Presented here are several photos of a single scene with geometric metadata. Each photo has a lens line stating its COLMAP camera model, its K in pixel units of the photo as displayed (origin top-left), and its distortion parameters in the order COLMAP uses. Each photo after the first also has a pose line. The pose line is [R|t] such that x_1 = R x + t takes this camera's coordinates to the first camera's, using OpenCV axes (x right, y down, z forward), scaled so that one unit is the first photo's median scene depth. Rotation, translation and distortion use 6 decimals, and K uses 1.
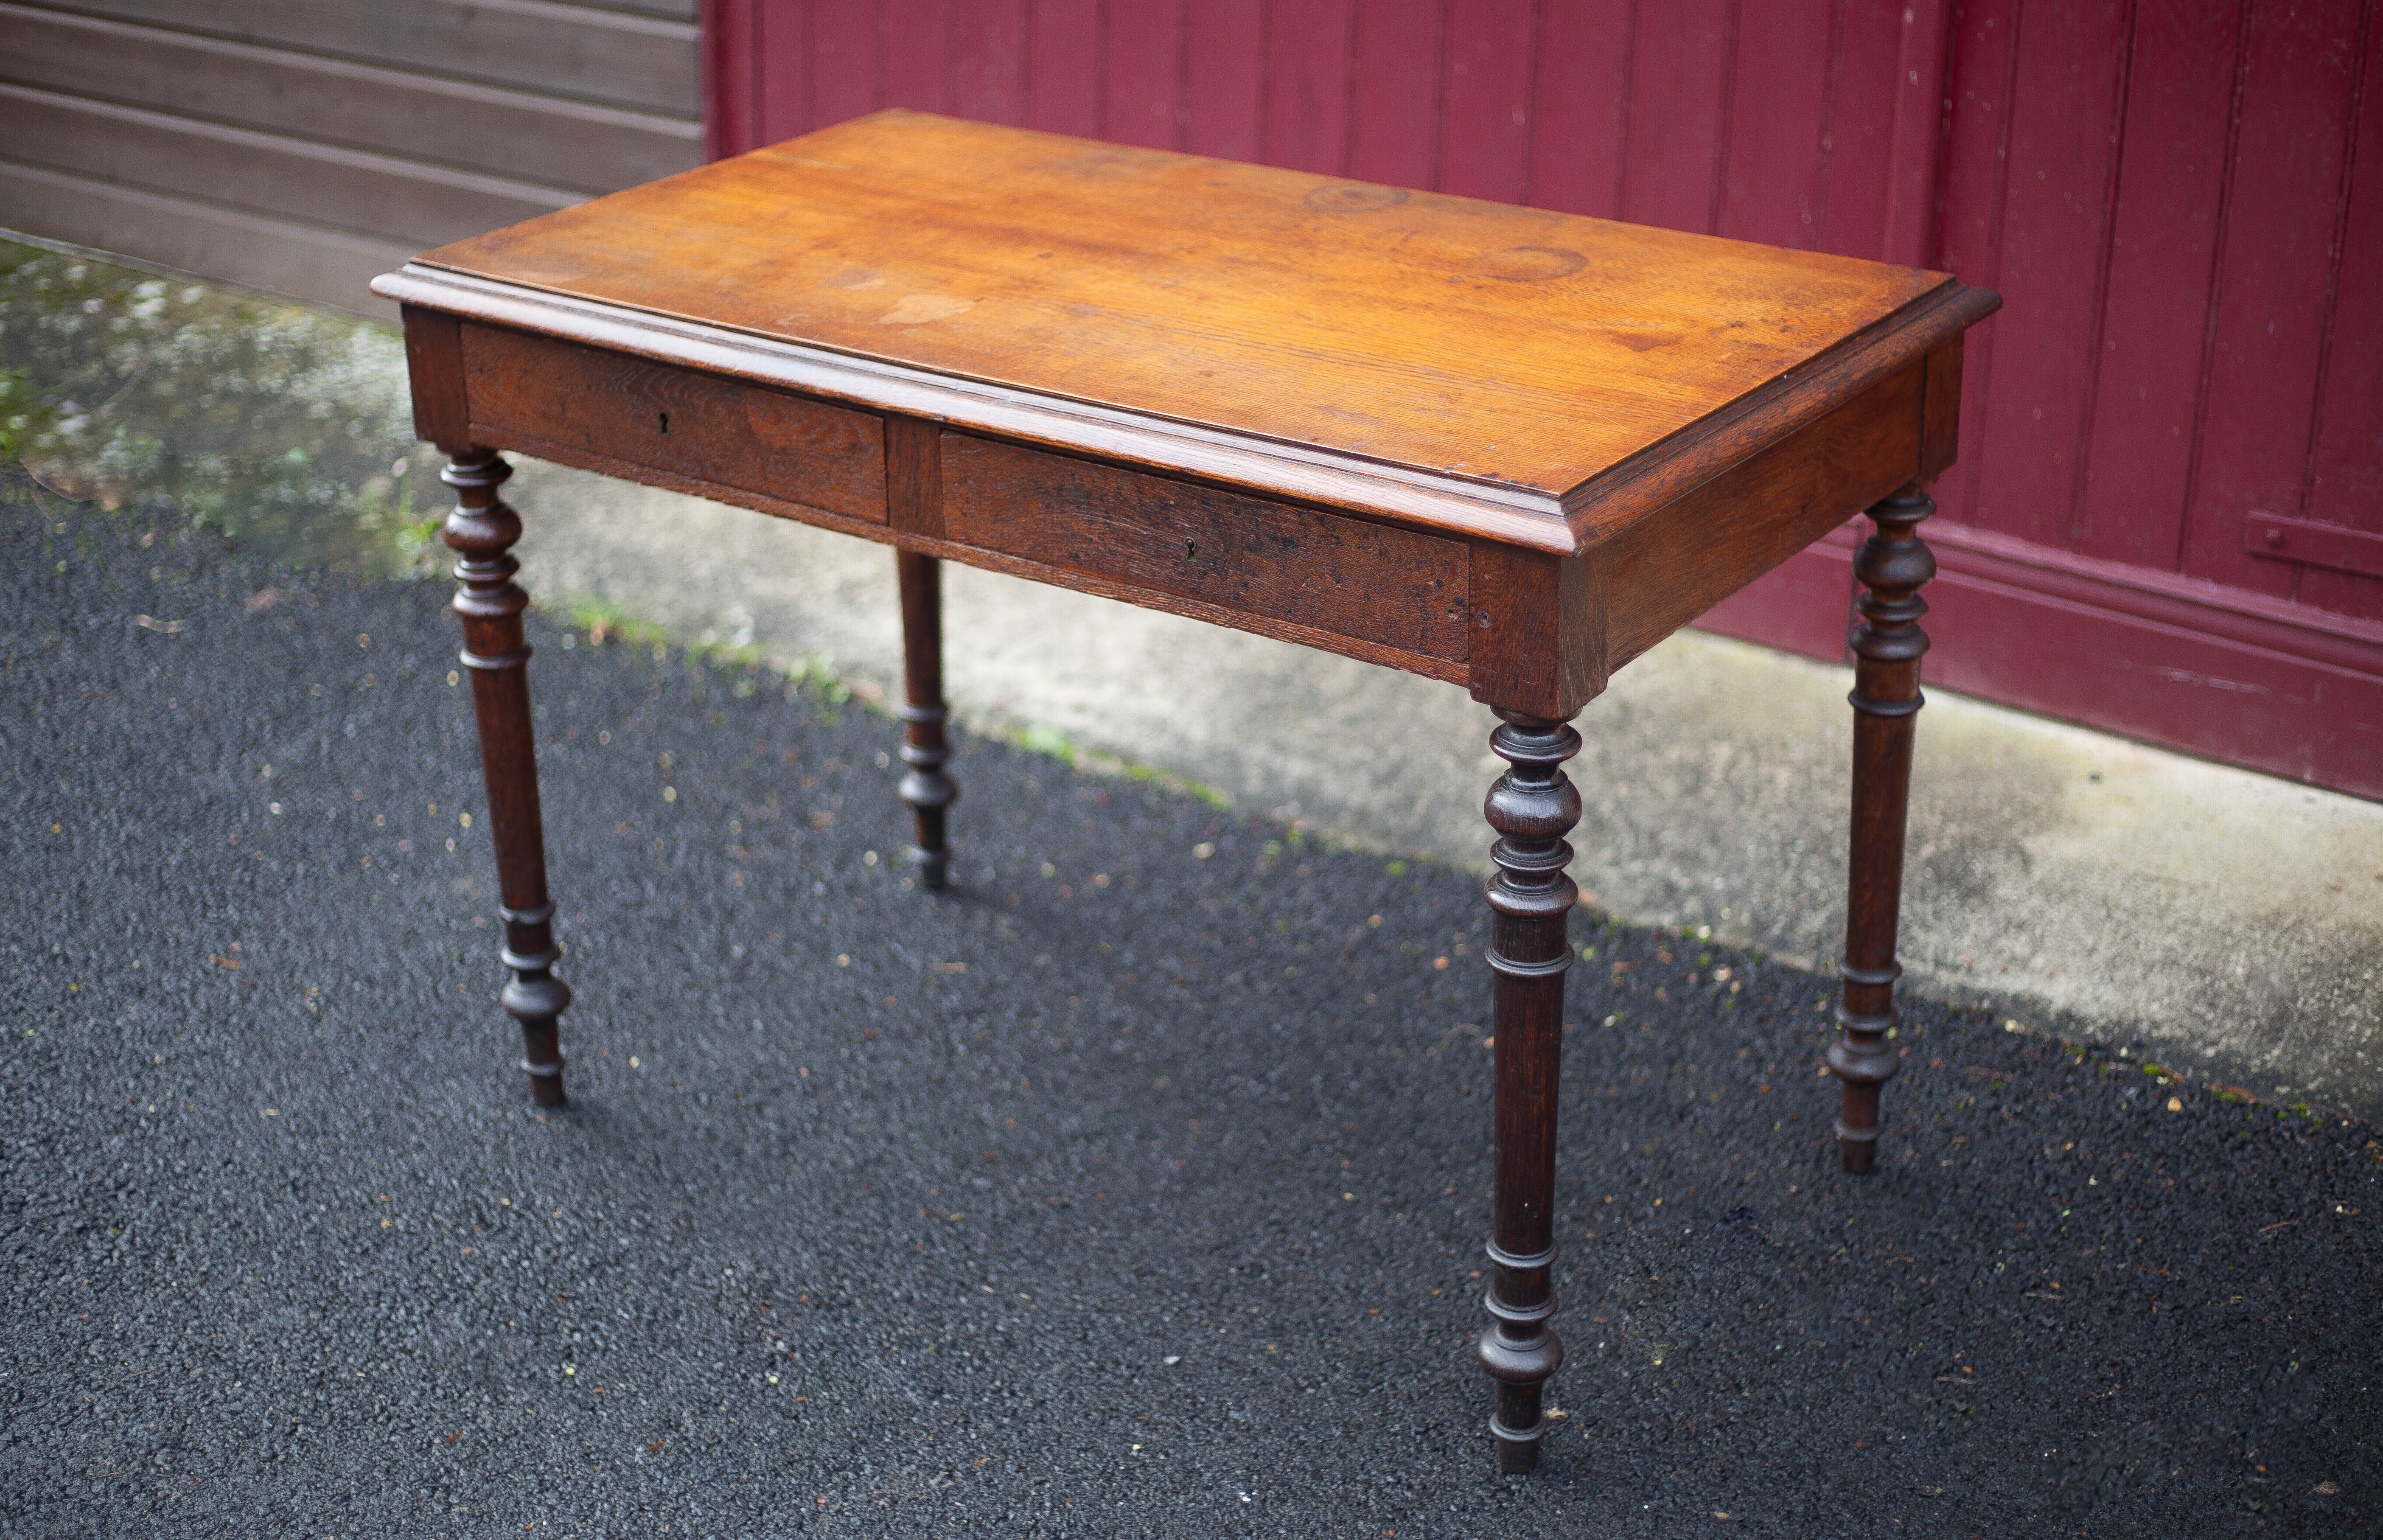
lens RADIAL K [[3497.4, 0, 1191.5], [0, 3497.4, 770.0], [0, 0, 1]] dist [-0.100469, -0.023656]
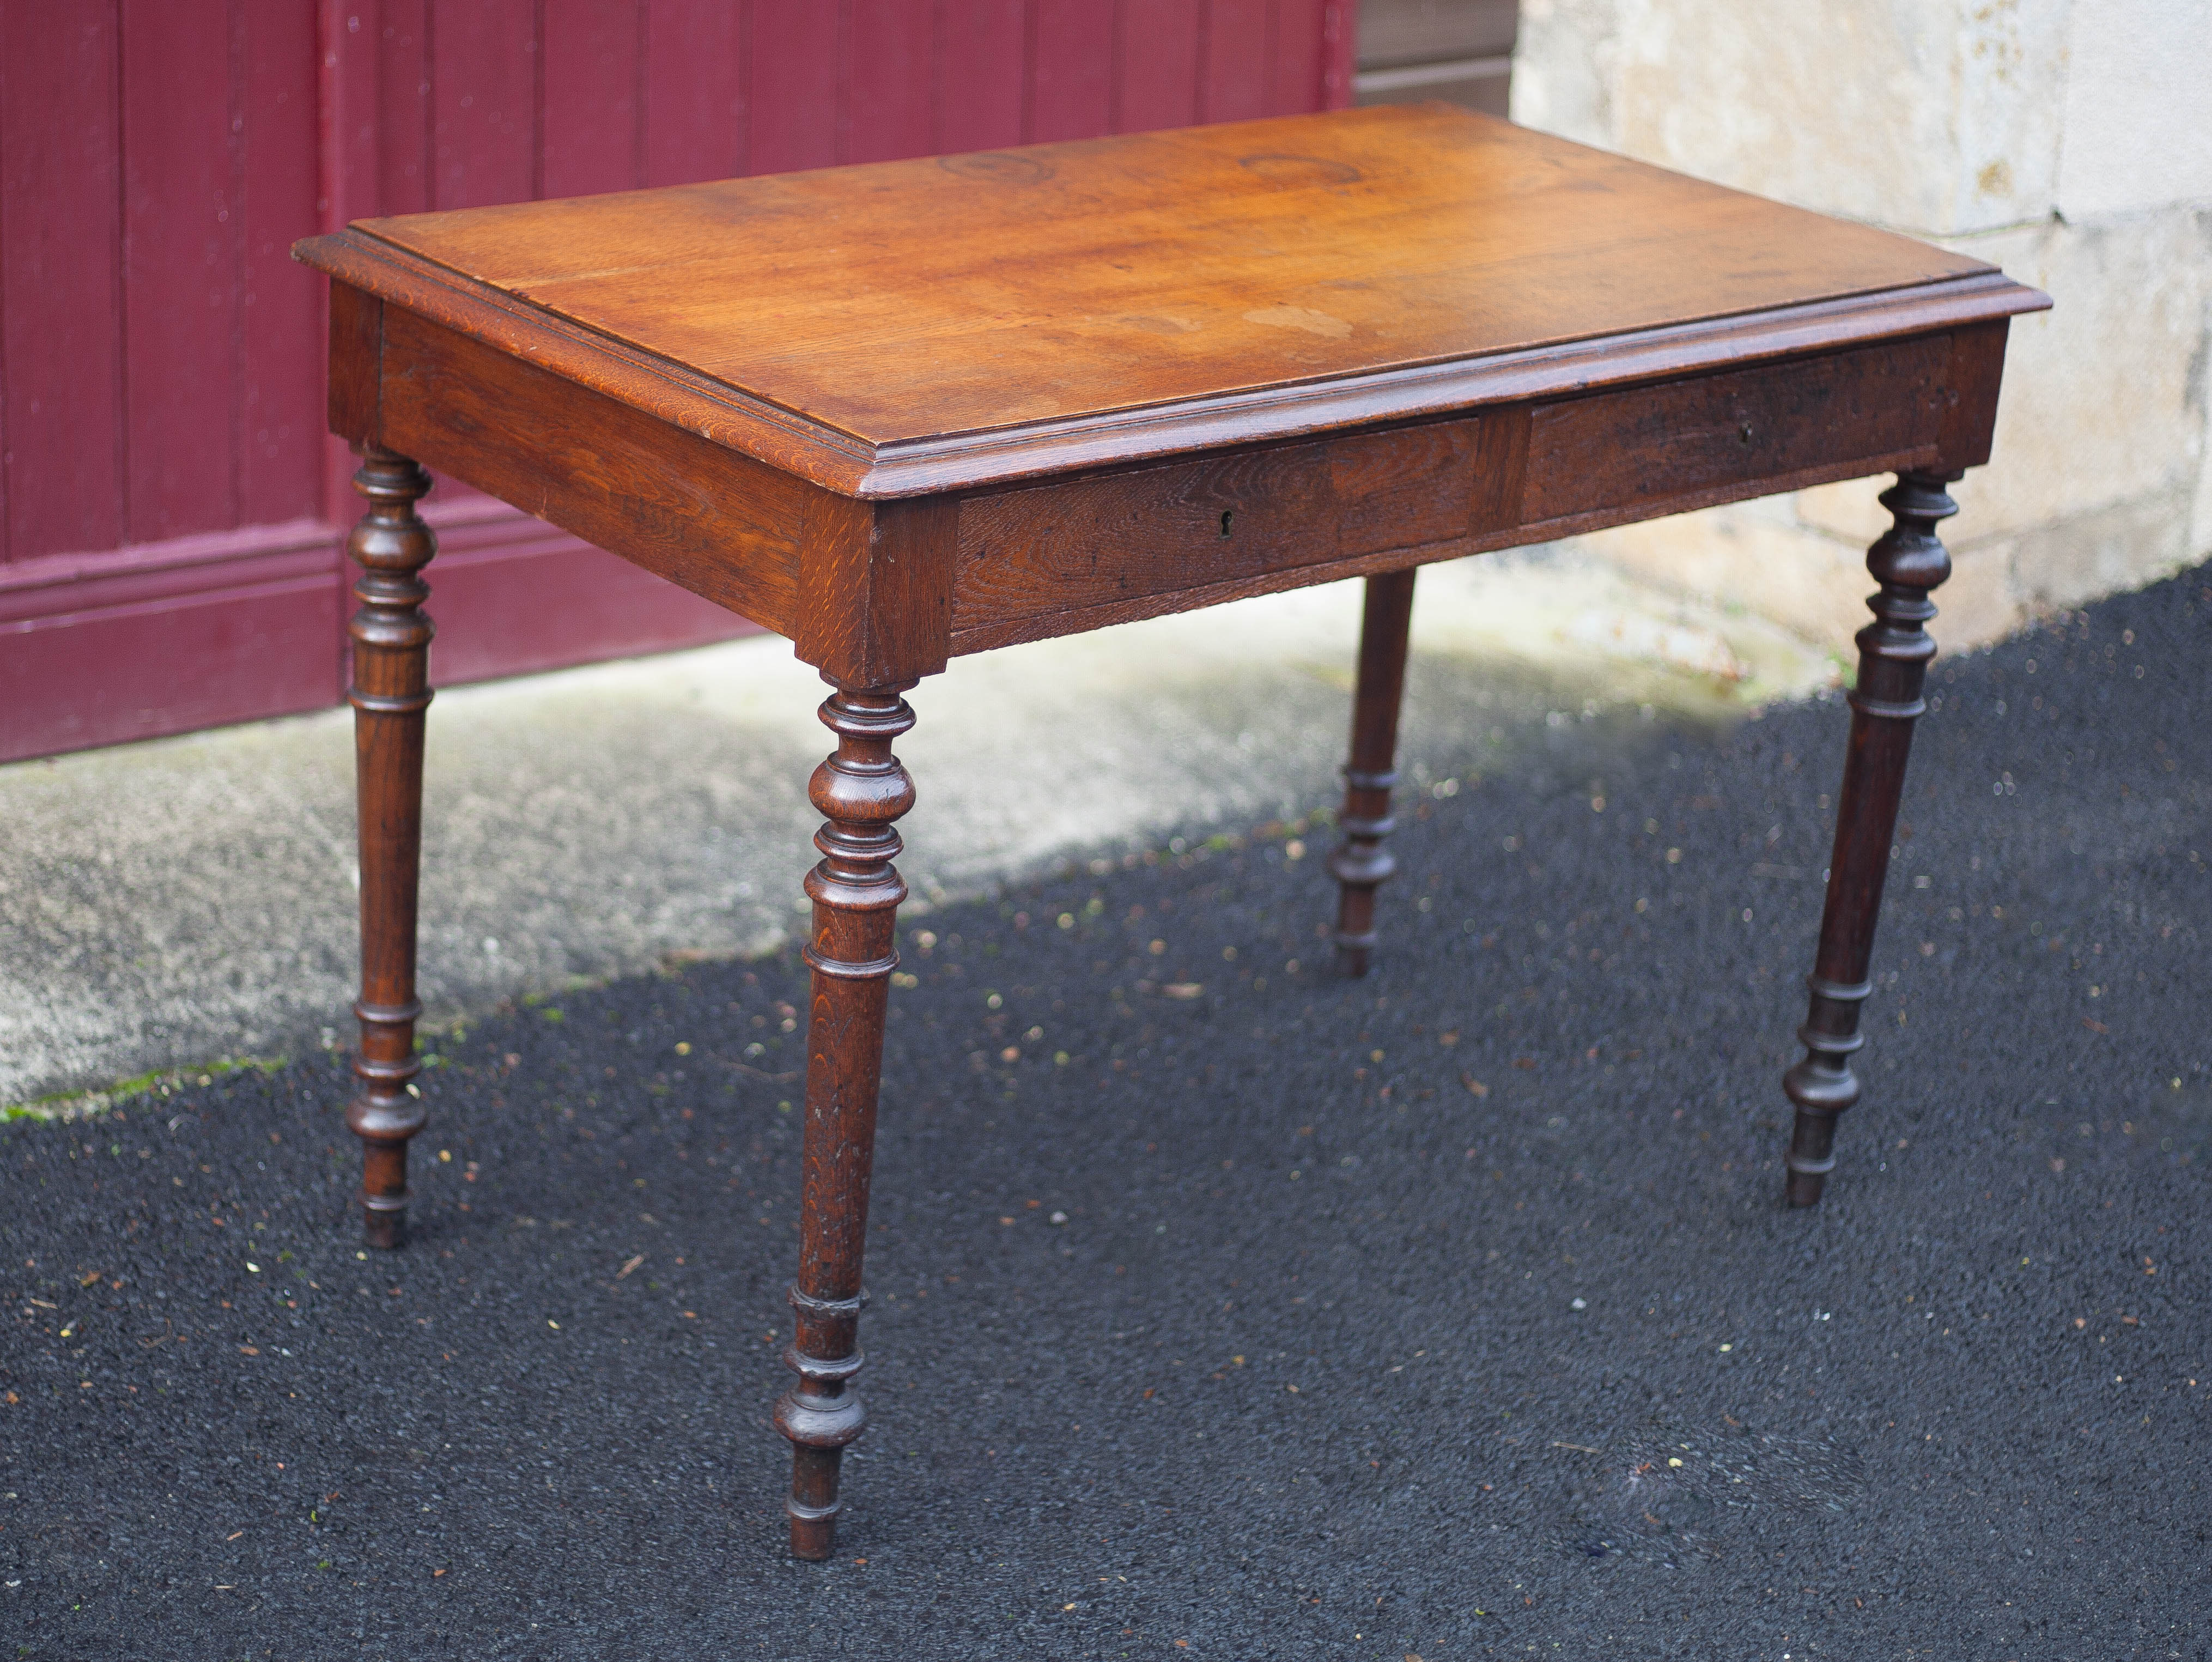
lens RADIAL K [[4479.3, 0, 915.4], [0, 4479.3, 787.7], [0, 0, 1]] dist [-0.116497, 0.065601]
pose [[0.267134, -0.302859, 0.914831, -1.061415], [0.325000, 0.922026, 0.210340, -0.263826], [-0.907201, 0.241131, 0.344734, 0.649590]]
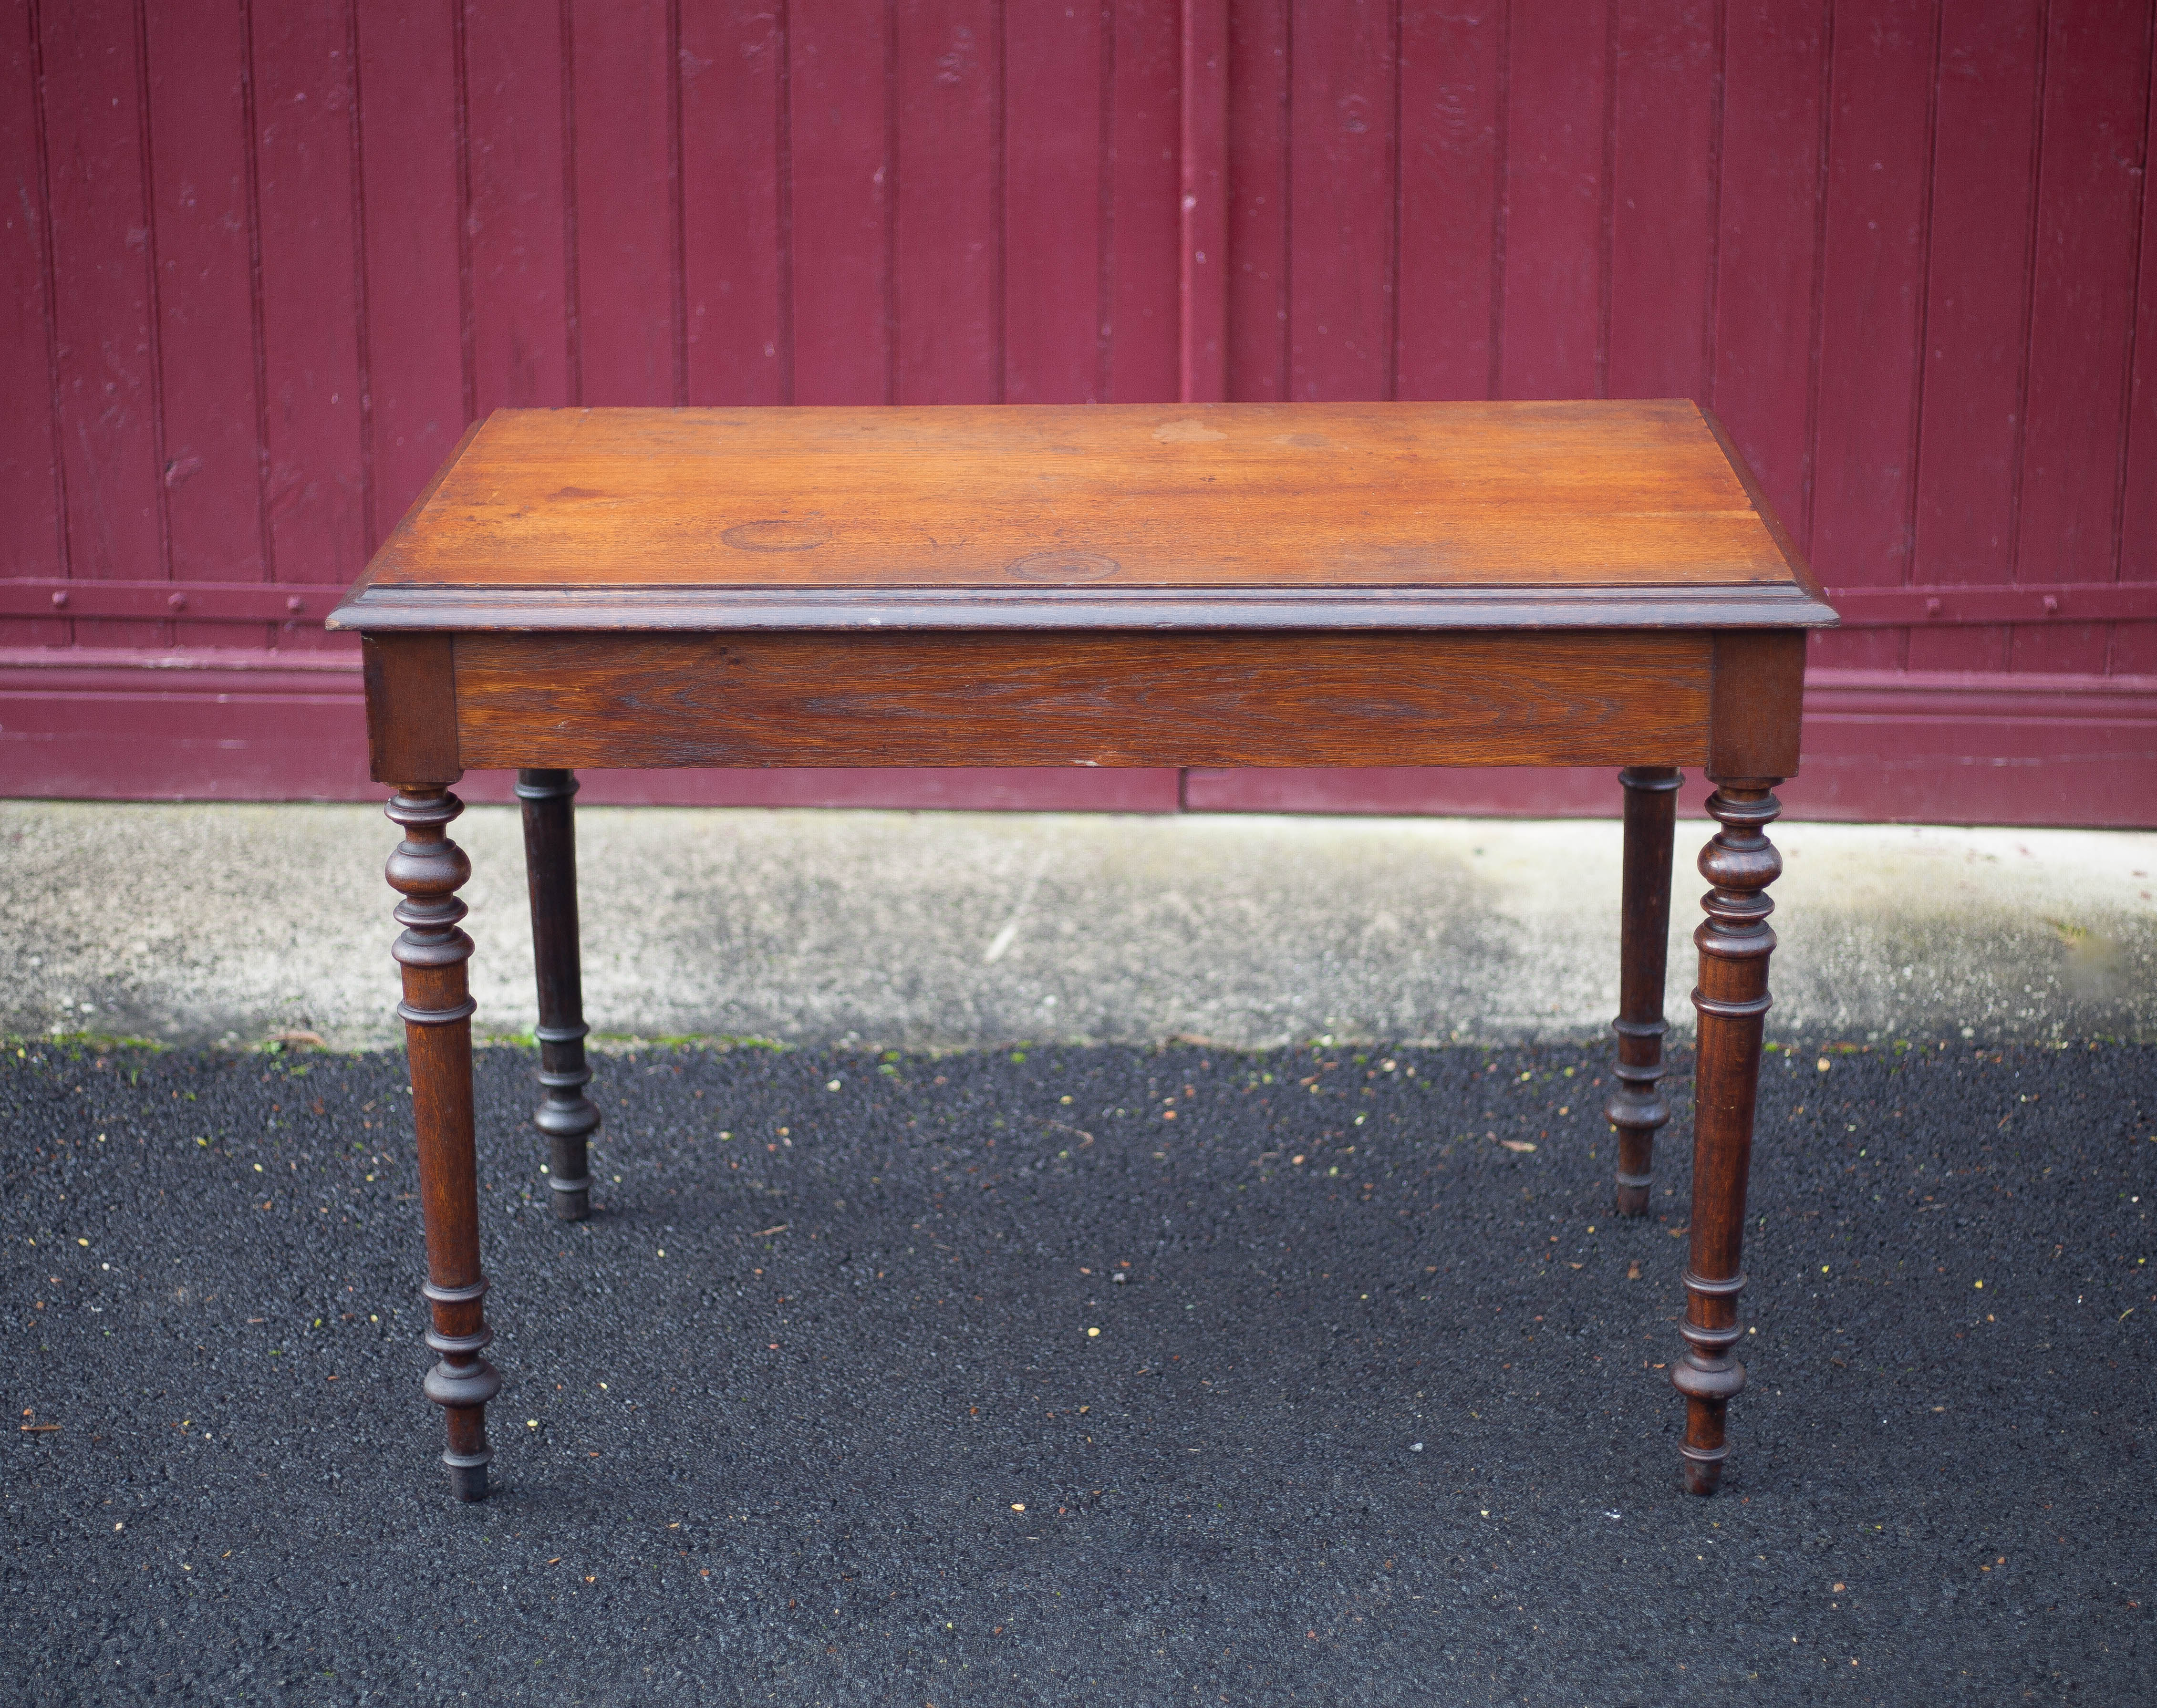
lens RADIAL K [[3921.6, 0, 1074.5], [0, 3921.6, 880.3], [0, 0, 1]] dist [-0.103662, 0.024440]
pose [[0.811868, -0.190190, 0.551994, -0.668490], [0.227135, 0.973862, 0.001477, -0.024863], [-0.537848, 0.124178, 0.833846, 0.027339]]
